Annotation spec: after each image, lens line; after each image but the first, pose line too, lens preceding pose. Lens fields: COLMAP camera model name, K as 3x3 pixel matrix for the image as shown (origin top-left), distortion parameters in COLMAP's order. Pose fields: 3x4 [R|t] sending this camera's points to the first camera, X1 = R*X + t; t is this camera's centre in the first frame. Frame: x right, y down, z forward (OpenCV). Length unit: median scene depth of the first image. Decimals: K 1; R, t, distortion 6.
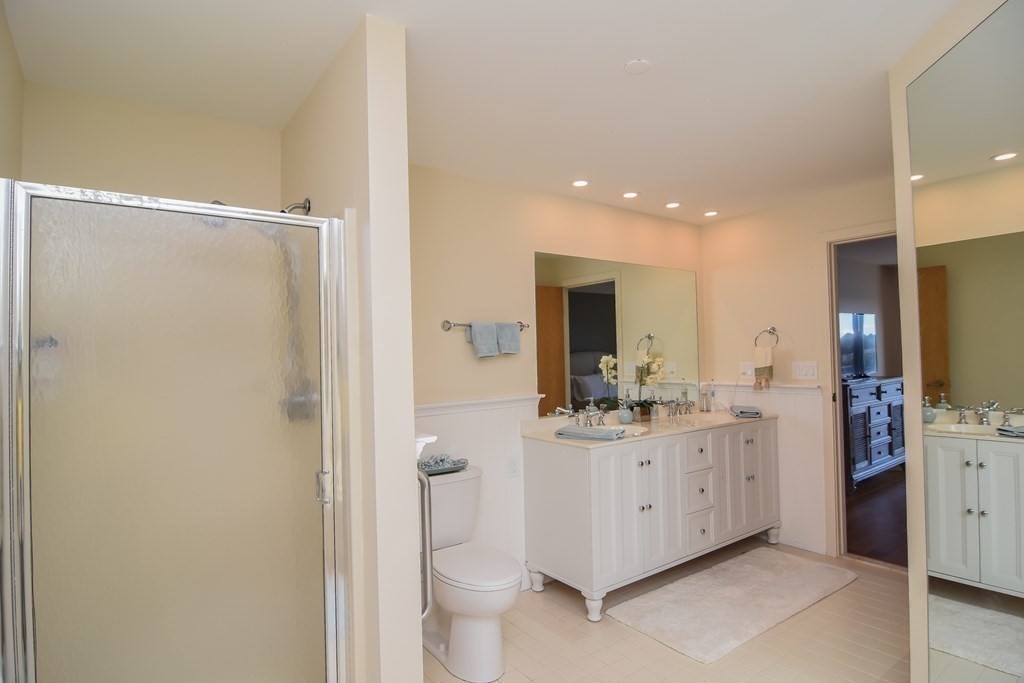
lens RADIAL K [[550.4, 0, 507.9], [0, 550.4, 342.7], [0, 0, 1]] dist [-0.005439, -0.009032]
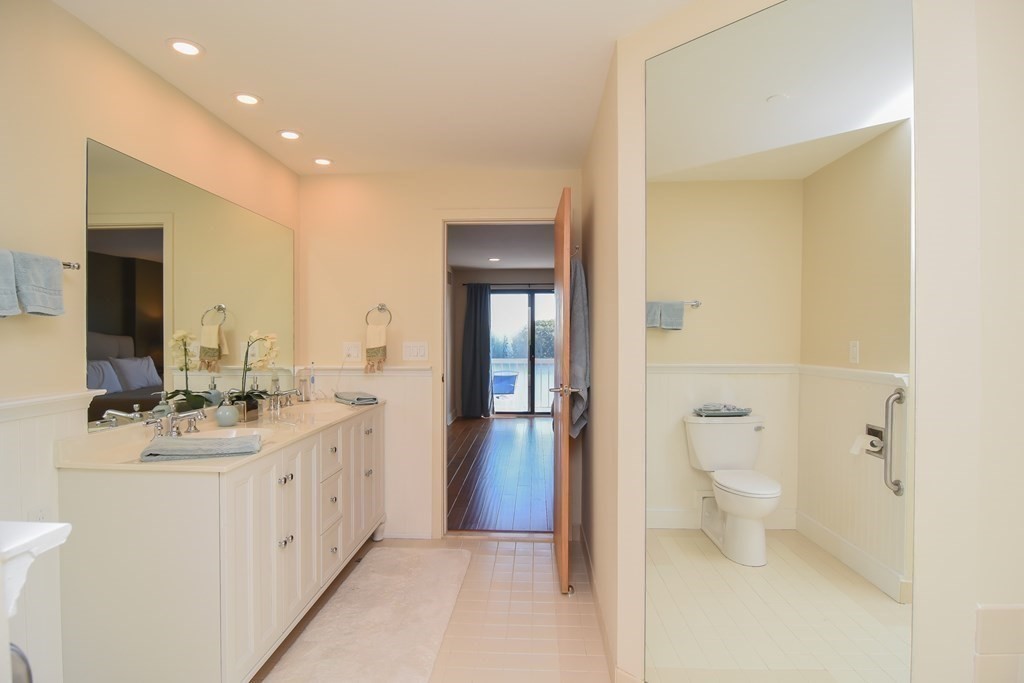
lens RADIAL K [[550.4, 0, 513.8], [0, 550.4, 343.0], [0, 0, 1]] dist [-0.005439, -0.009032]
pose [[0.628887, 0.013413, 0.777381, -0.096484], [-0.030102, 0.999522, 0.007107, 0.024868], [-0.776914, -0.027870, 0.628990, 0.271040]]
